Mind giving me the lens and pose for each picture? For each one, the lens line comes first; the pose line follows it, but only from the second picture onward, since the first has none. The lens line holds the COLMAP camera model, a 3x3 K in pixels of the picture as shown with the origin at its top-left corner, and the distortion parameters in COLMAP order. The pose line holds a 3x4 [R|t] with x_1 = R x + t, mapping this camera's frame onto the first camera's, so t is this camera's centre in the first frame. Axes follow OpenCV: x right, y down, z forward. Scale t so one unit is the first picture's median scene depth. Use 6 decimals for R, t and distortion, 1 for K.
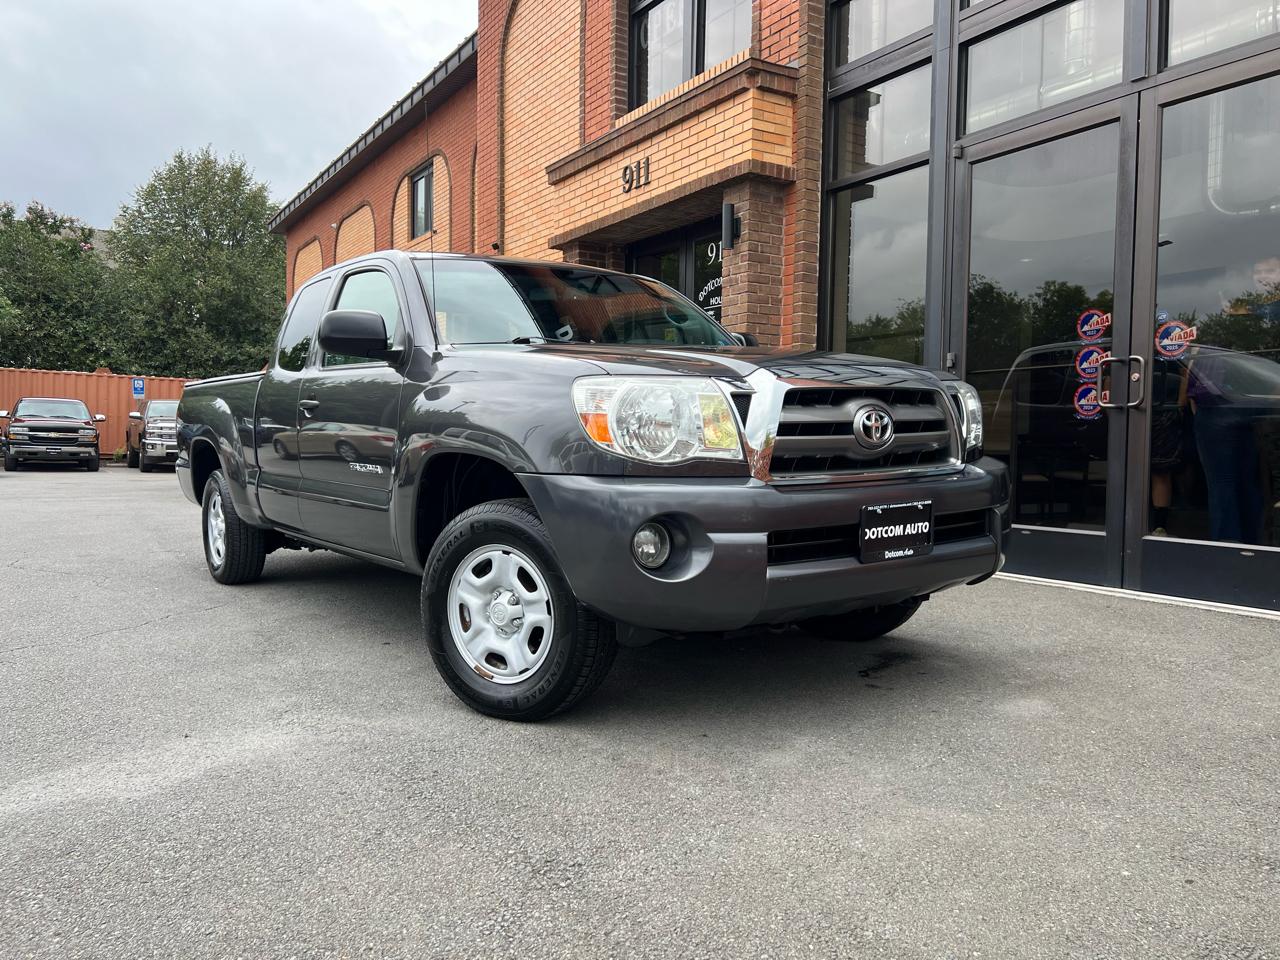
lens RADIAL K [[958.5, 0, 635.0], [0, 958.5, 484.1], [0, 0, 1]] dist [0.047929, -0.053204]
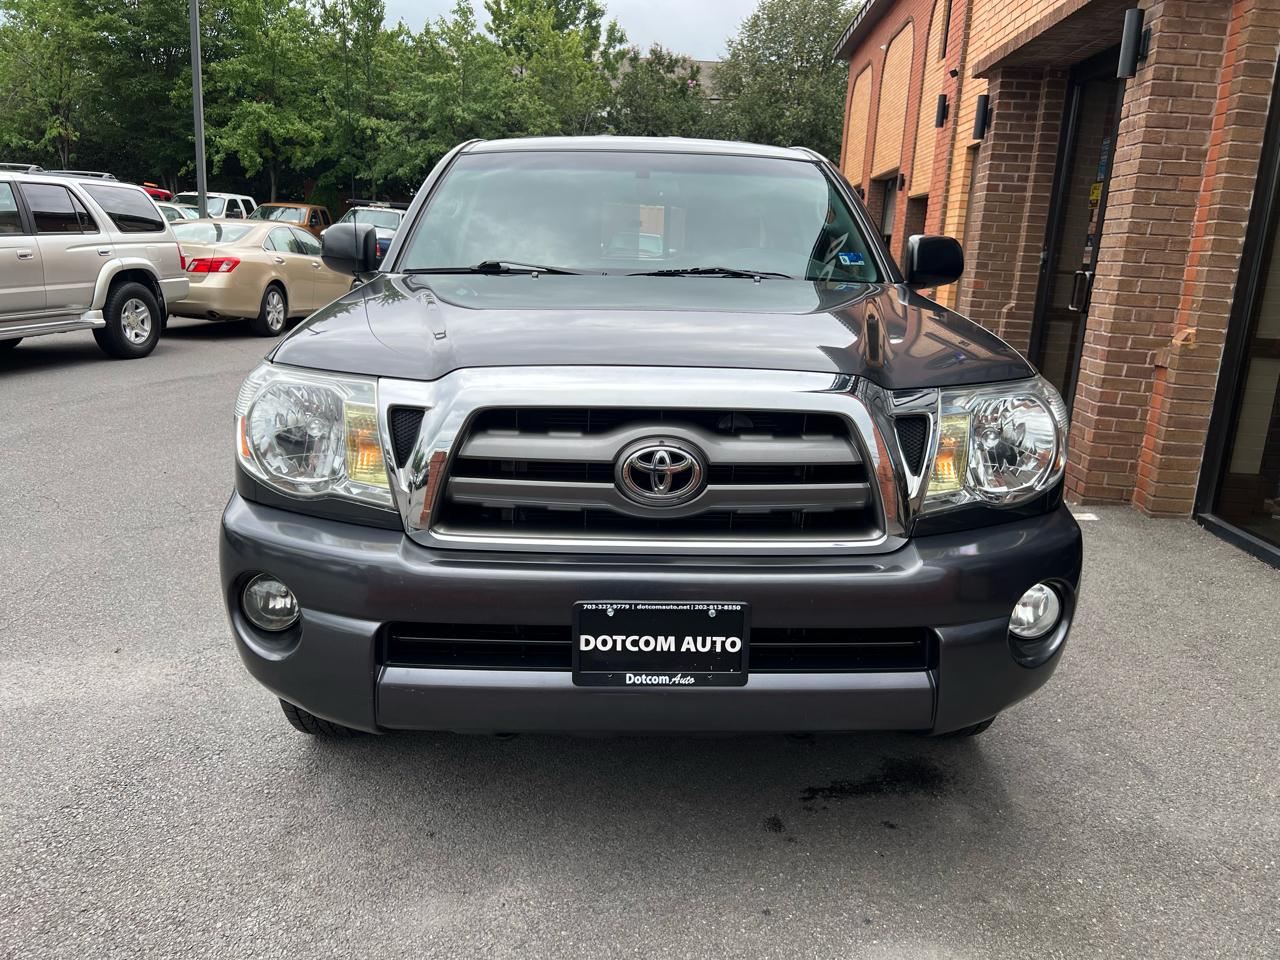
lens RADIAL K [[961.2, 0, 642.3], [0, 961.2, 474.7], [0, 0, 1]] dist [0.039612, -0.048892]
pose [[0.820621, 0.160570, -0.548450, 0.242418], [-0.067862, 0.980305, 0.185466, -0.071740], [0.567429, -0.114978, 0.815356, 0.205485]]
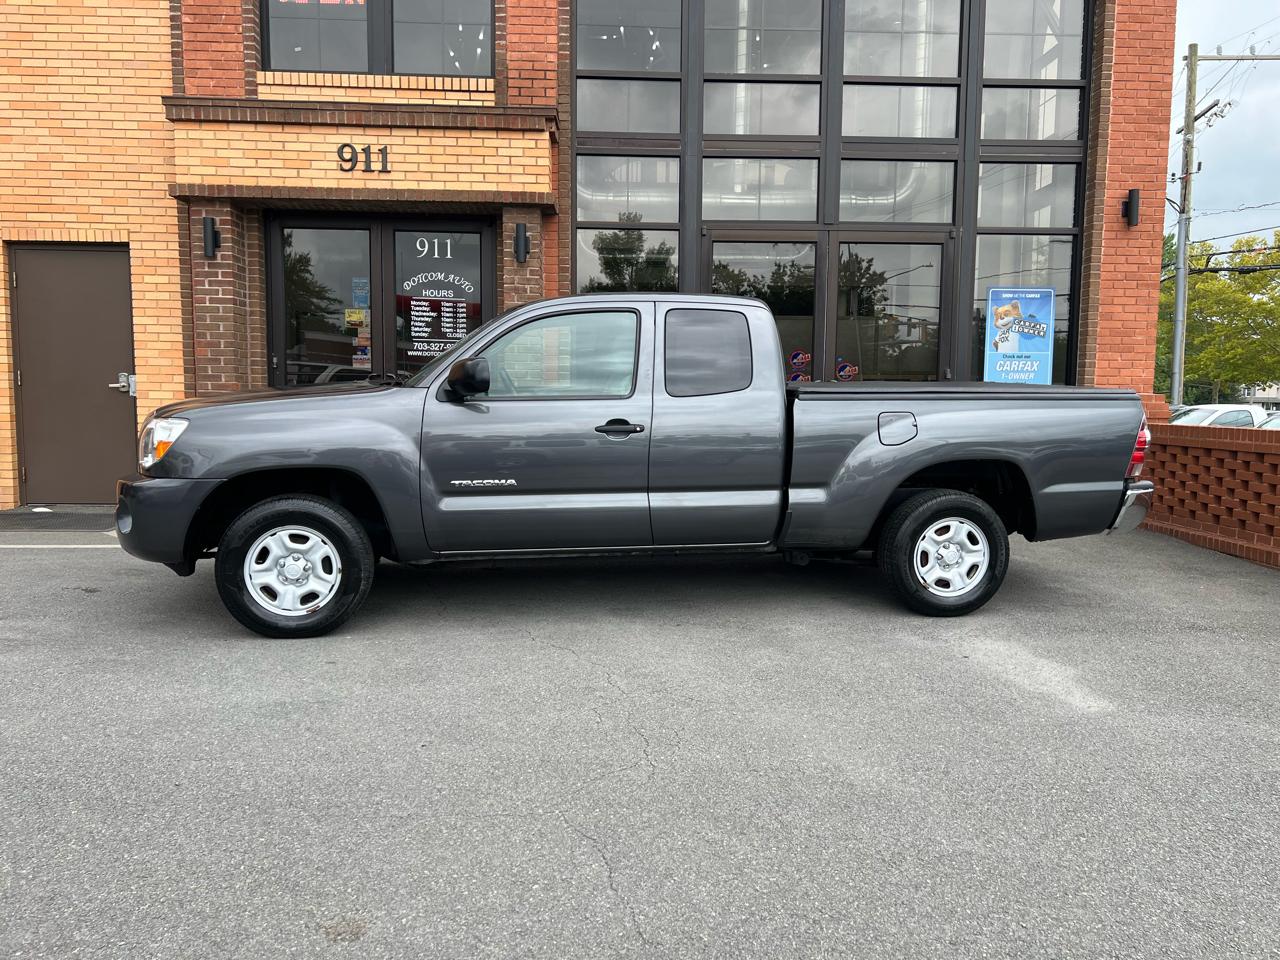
lens RADIAL K [[962.4, 0, 642.0], [0, 962.4, 479.8], [0, 0, 1]] dist [0.047994, -0.048608]
pose [[0.494354, -0.080841, 0.865493, -0.869526], [0.029813, 0.996657, 0.076064, -0.067017], [-0.868749, -0.011800, 0.495112, 0.293203]]
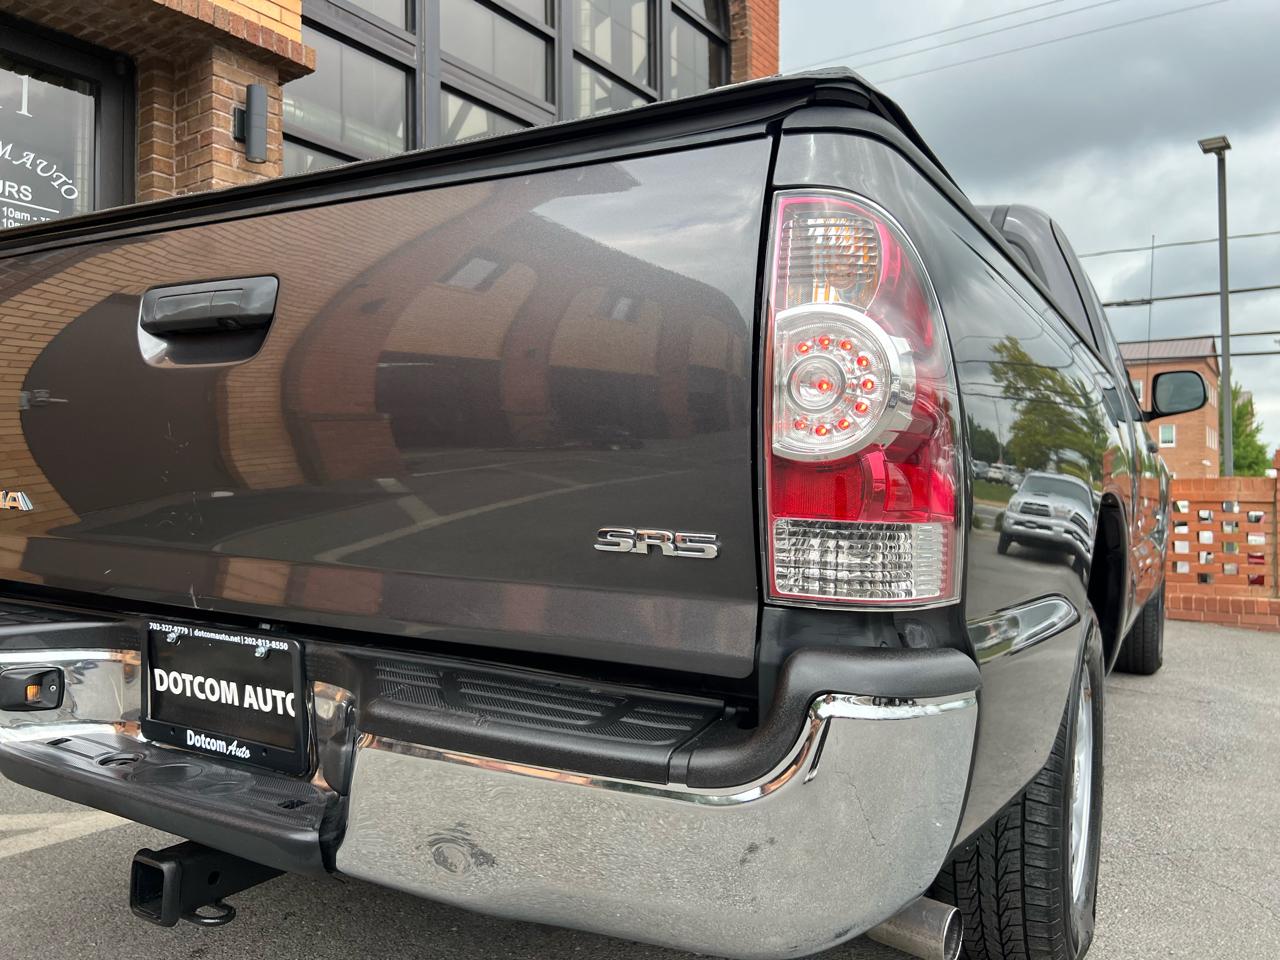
lens RADIAL K [[977.3, 0, 643.5], [0, 977.3, 479.6], [0, 0, 1]] dist [0.003298, -0.000691]
pose [[-0.401290, 0.004685, 0.915939, -0.550473], [0.033691, 0.999386, 0.009649, -0.047495], [-0.915331, 0.034731, -0.401201, 1.037084]]
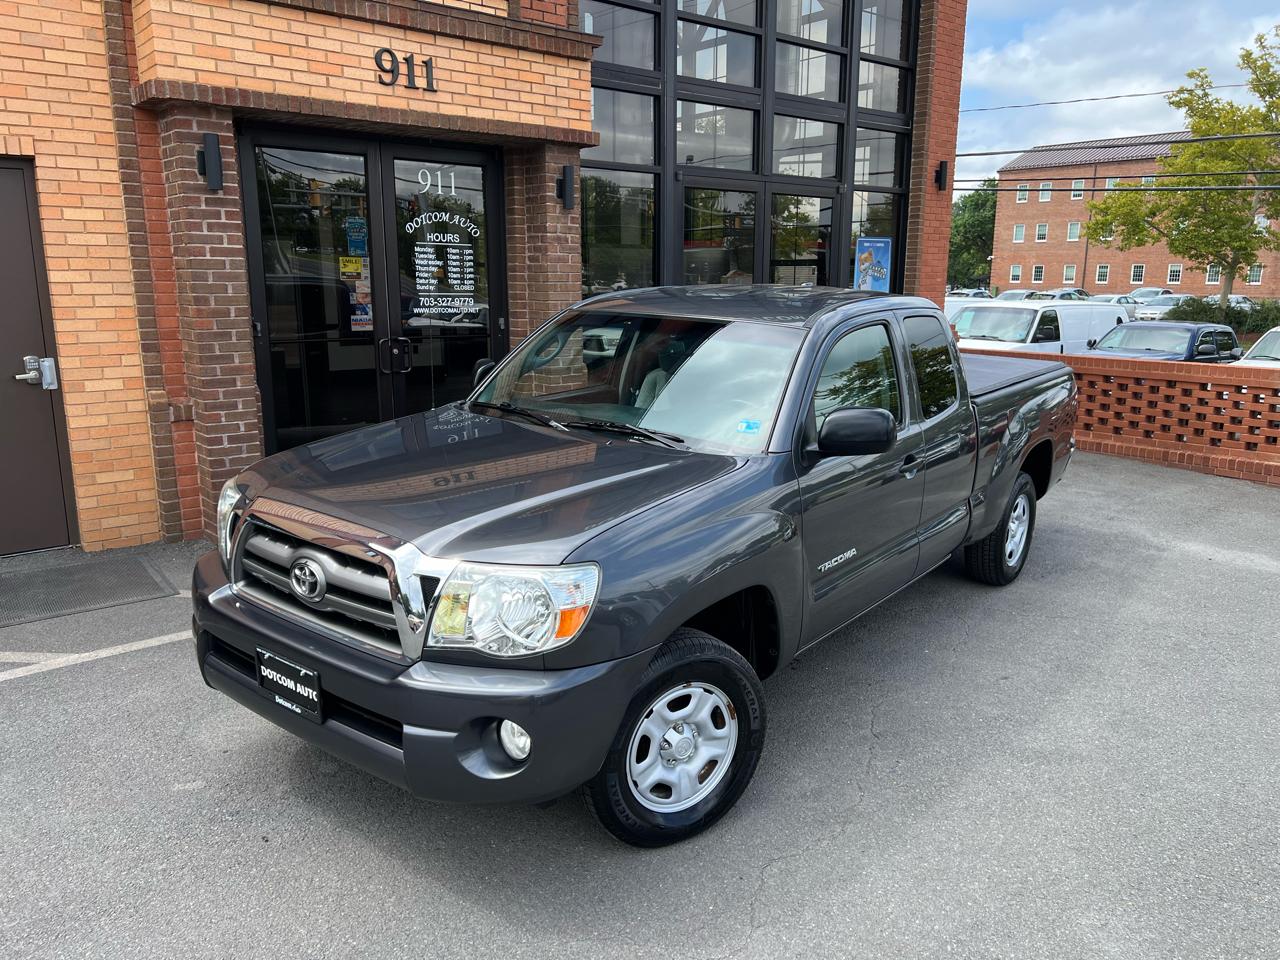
lens RADIAL K [[969.1, 0, 644.5], [0, 969.1, 484.3], [0, 0, 1]] dist [0.045929, -0.051766]
pose [[-0.145433, -0.223168, 0.963870, -1.013453], [0.034150, 0.972515, 0.230322, -0.195958], [-0.988779, 0.066413, -0.133815, 1.087984]]
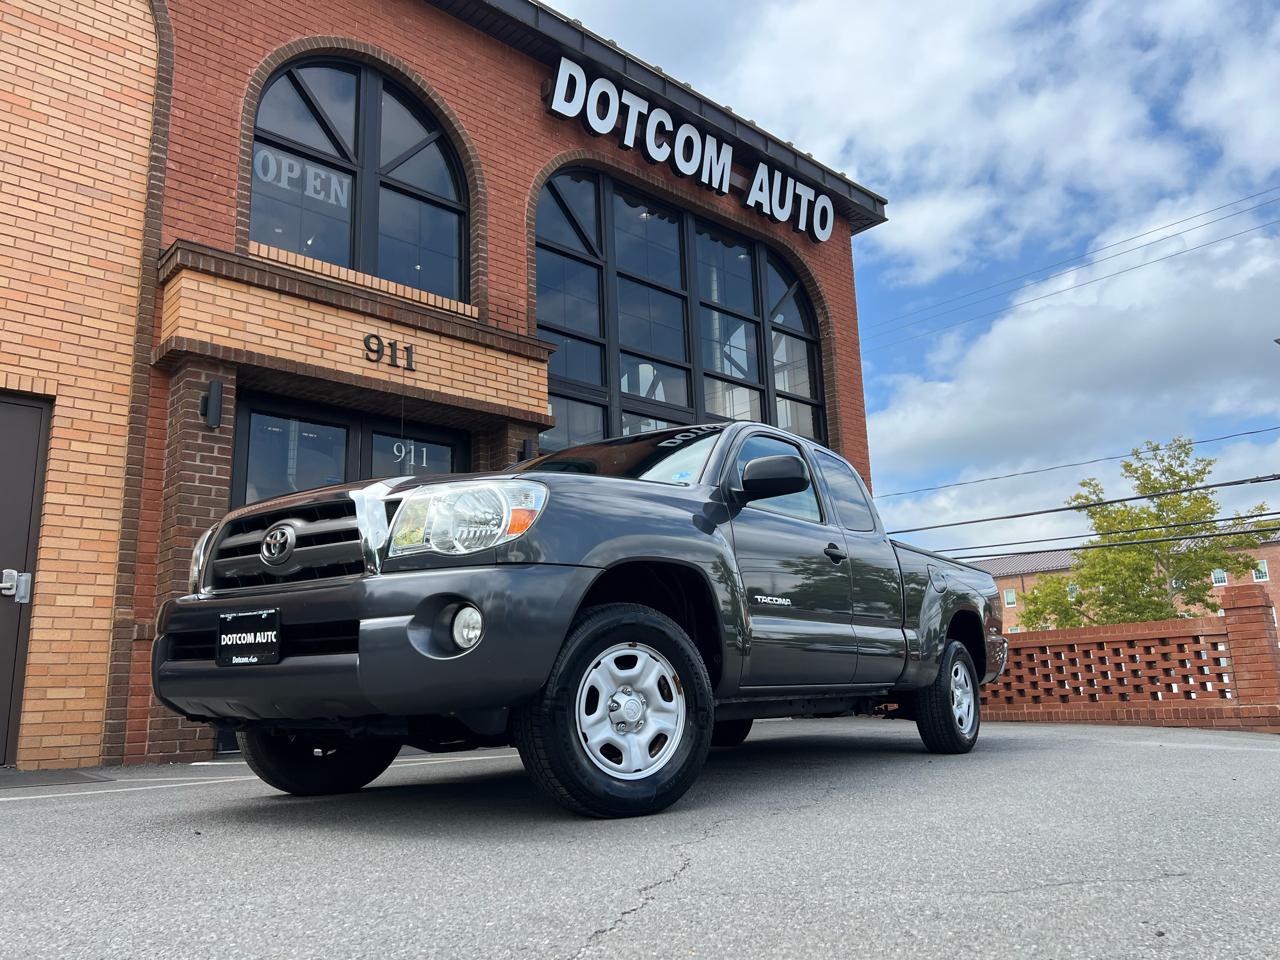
lens RADIAL K [[966.3, 0, 654.0], [0, 966.3, 482.1], [0, 0, 1]] dist [0.064618, -0.082272]
pose [[-0.191865, 0.216628, 0.957215, -1.075370], [0.075445, 0.975705, -0.205691, 0.018900], [-0.978517, 0.032752, -0.203547, 1.097927]]
